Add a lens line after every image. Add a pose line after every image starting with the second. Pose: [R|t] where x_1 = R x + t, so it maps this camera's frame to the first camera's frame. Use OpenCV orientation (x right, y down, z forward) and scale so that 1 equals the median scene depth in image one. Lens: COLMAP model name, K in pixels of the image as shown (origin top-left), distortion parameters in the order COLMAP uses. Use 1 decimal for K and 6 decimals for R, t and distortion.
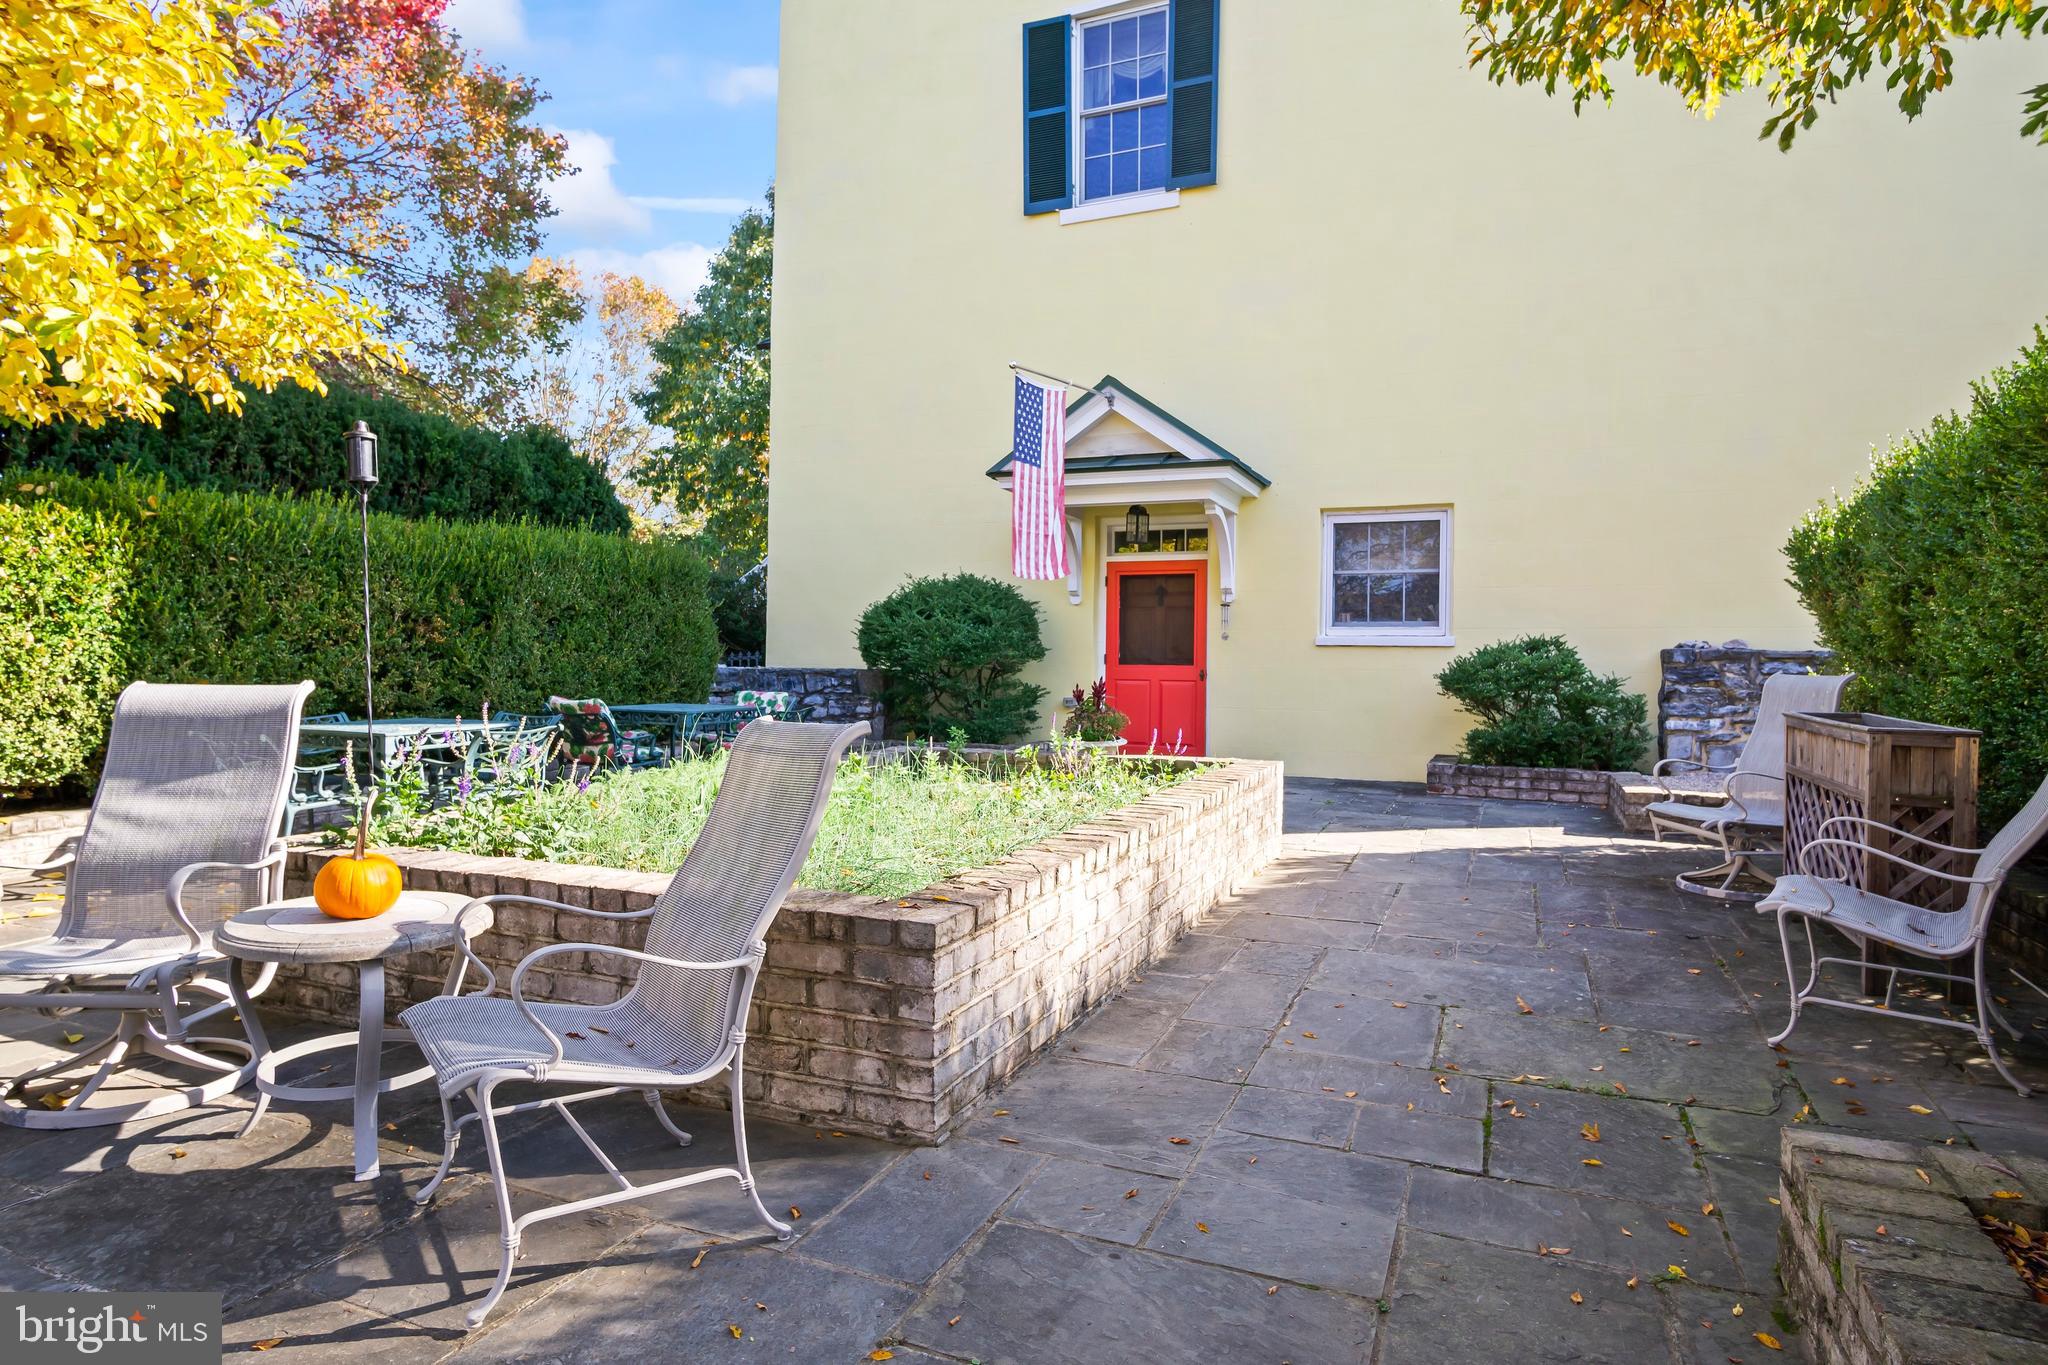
lens RADIAL K [[1131.0, 0, 1024.0], [0, 1131.0, 682.5], [0, 0, 1]] dist [-0.018287, 0.001721]
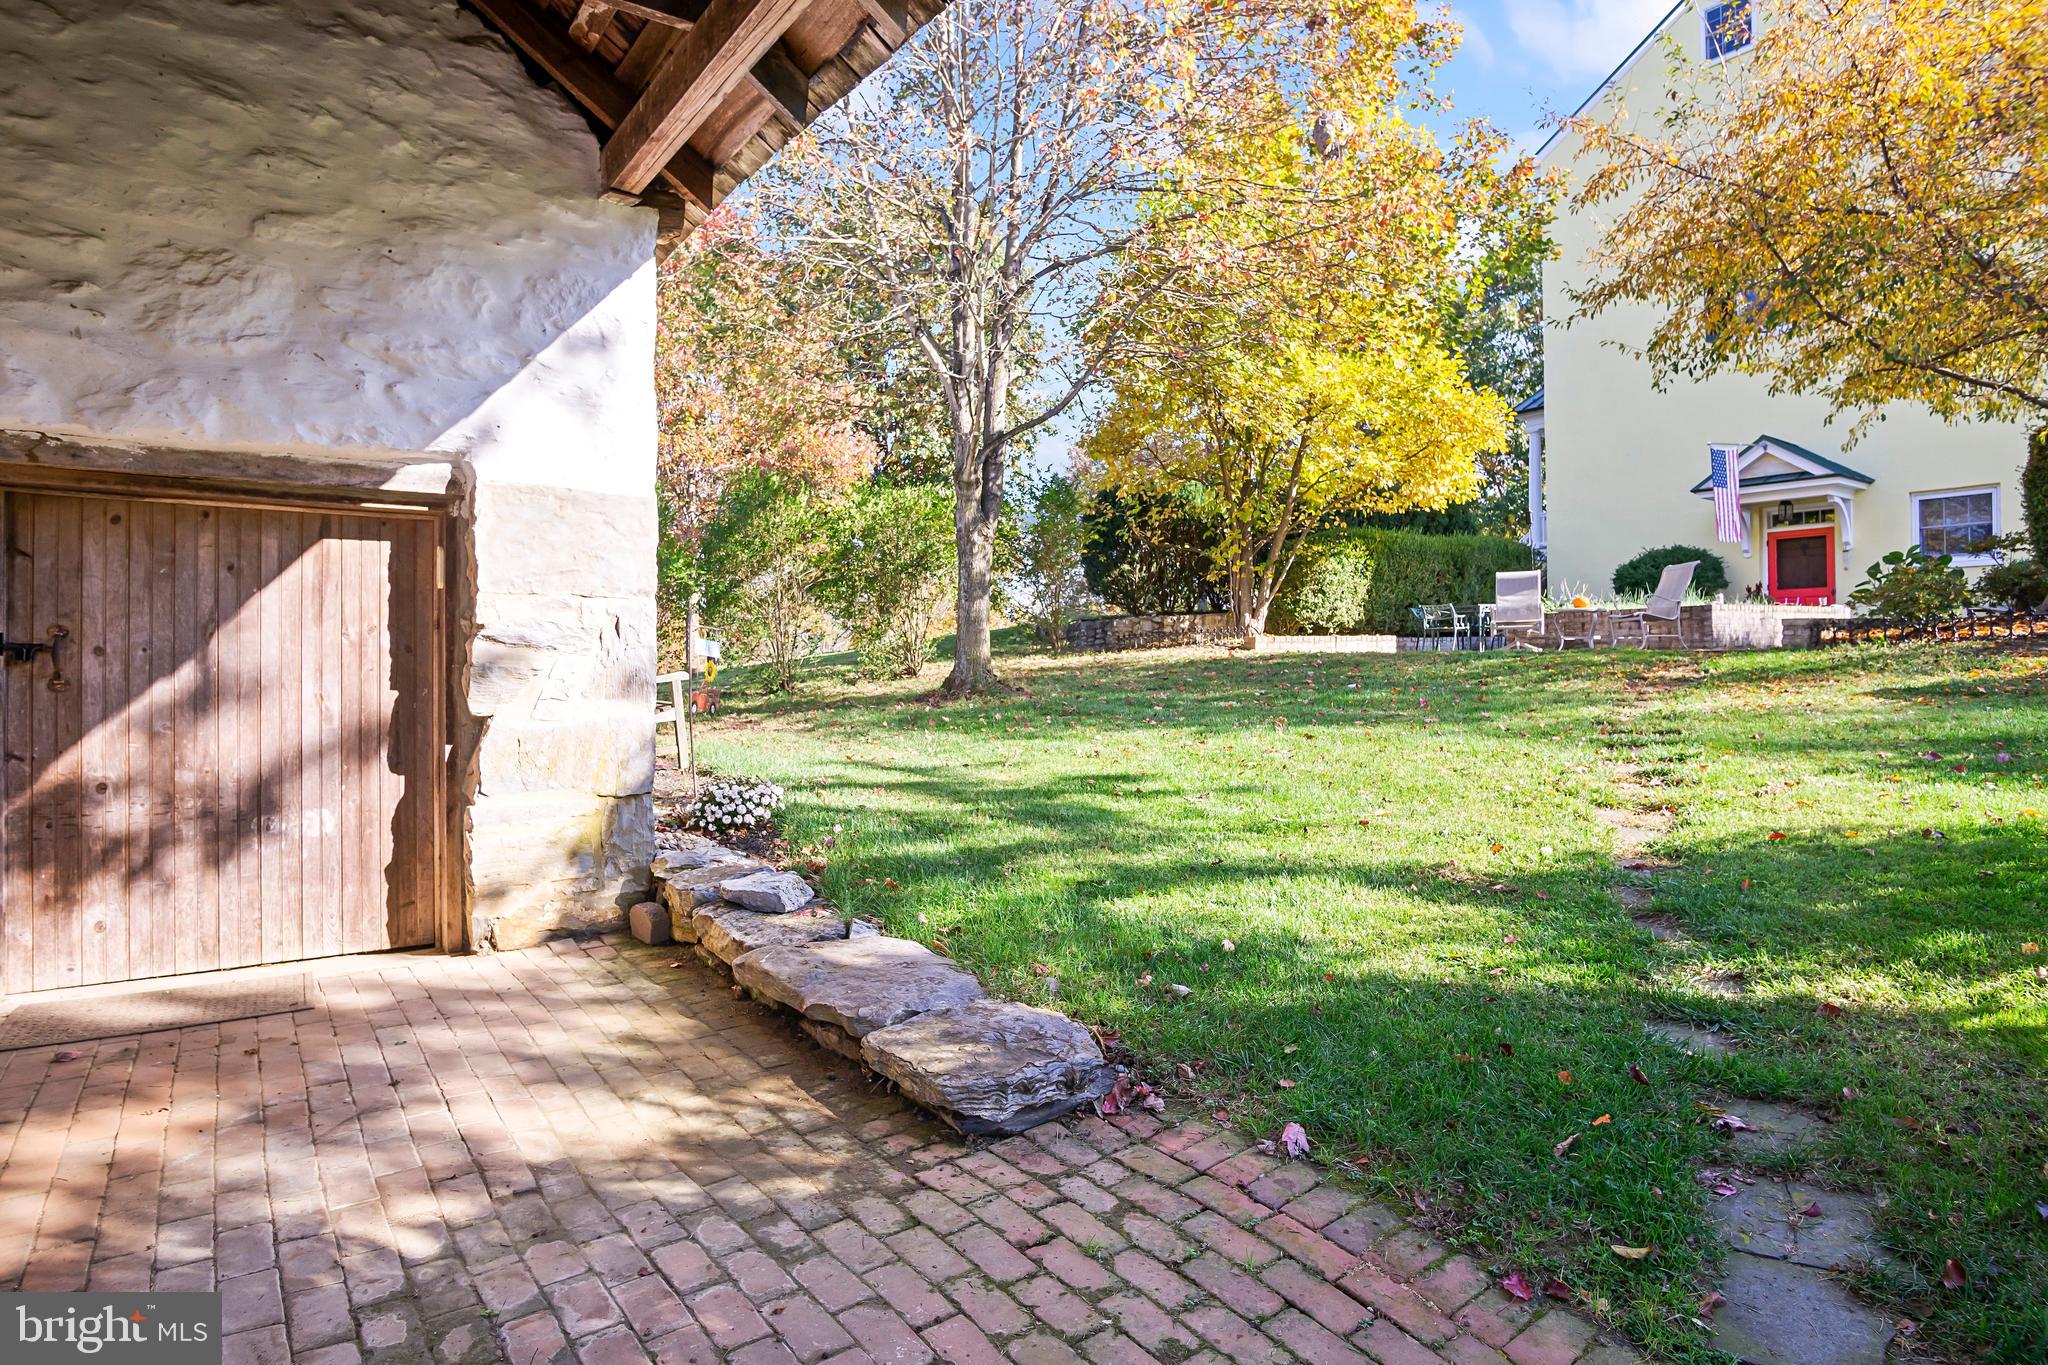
lens RADIAL K [[1131.0, 0, 1024.0], [0, 1131.0, 682.5], [0, 0, 1]] dist [-0.018287, 0.001721]
pose [[0.862713, -0.014398, -0.505488, -0.050826], [0.011218, 0.999894, -0.009334, 0.144086], [0.505569, 0.002382, 0.862783, -1.208716]]
